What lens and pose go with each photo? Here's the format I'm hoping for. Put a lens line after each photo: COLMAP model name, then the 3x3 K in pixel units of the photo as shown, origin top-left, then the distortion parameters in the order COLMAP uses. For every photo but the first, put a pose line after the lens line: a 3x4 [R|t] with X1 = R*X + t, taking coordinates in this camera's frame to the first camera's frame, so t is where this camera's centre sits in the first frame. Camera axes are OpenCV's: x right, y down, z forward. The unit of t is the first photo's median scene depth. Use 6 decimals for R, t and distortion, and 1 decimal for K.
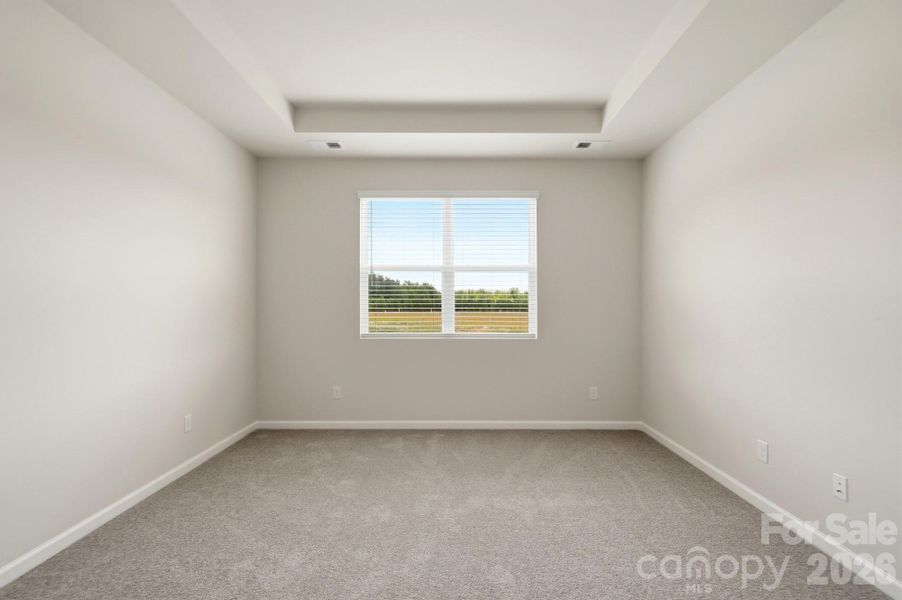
lens RADIAL K [[413.3, 0, 455.5], [0, 413.3, 300.2], [0, 0, 1]] dist [0.002493, -0.000649]
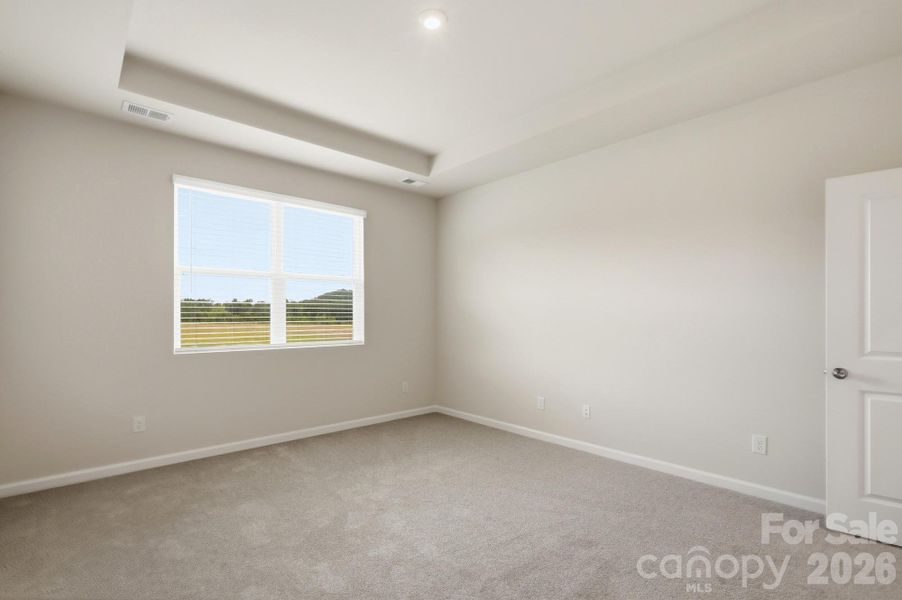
lens RADIAL K [[425.5, 0, 453.5], [0, 425.5, 316.9], [0, 0, 1]] dist [0.001602, -0.000218]
pose [[0.737661, -0.002170, 0.675168, -0.399282], [-0.010263, 0.999843, 0.014427, -0.000809], [-0.675093, -0.017572, 0.737523, -0.005691]]
